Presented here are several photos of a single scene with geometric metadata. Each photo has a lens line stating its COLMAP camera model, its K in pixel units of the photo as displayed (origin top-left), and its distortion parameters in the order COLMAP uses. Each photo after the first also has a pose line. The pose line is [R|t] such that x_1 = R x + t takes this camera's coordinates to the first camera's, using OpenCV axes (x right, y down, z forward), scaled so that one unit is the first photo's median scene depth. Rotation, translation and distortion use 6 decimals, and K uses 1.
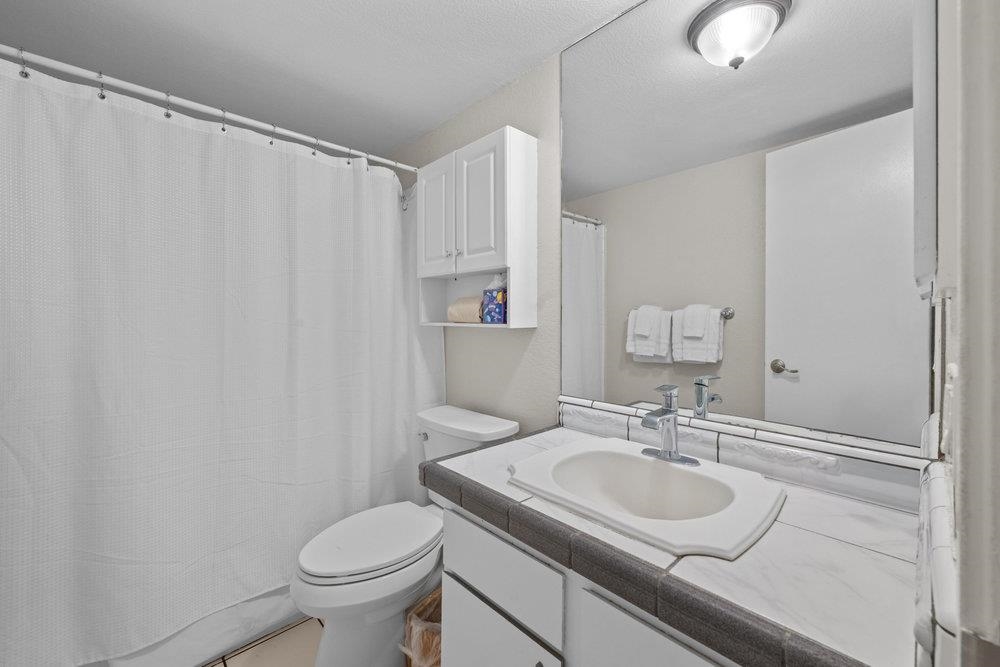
lens RADIAL K [[400.5, 0, 499.4], [0, 400.5, 331.6], [0, 0, 1]] dist [0.002687, -0.000030]
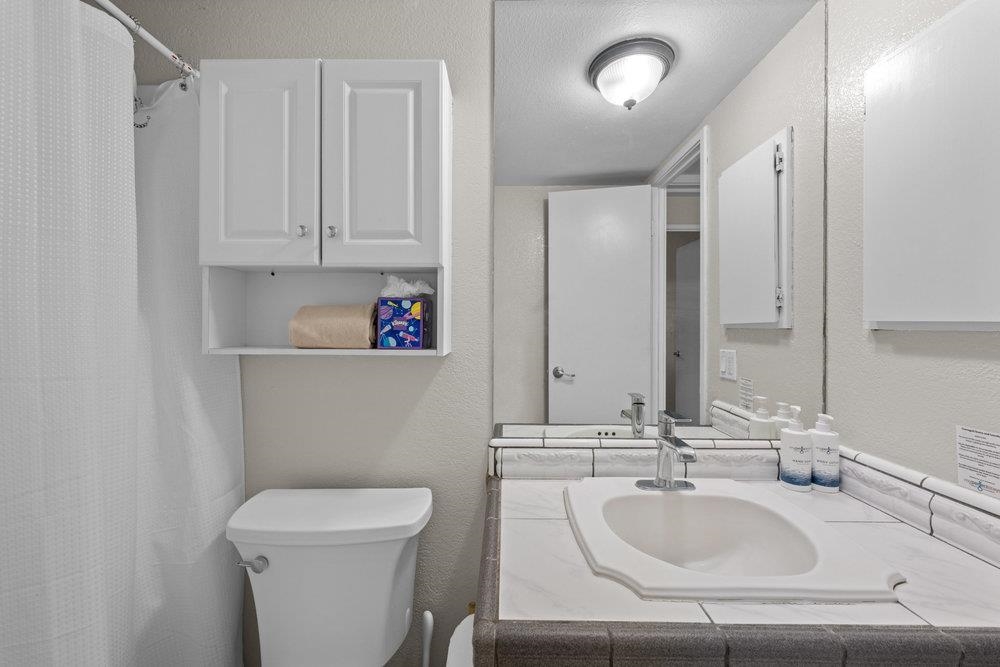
lens RADIAL K [[400.5, 0, 499.4], [0, 400.5, 331.6], [0, 0, 1]] dist [0.002687, -0.000030]
pose [[0.689887, -0.010769, 0.723837, -0.389455], [0.021636, 0.999749, -0.005748, -0.042858], [-0.723594, 0.019626, 0.689947, 0.439447]]
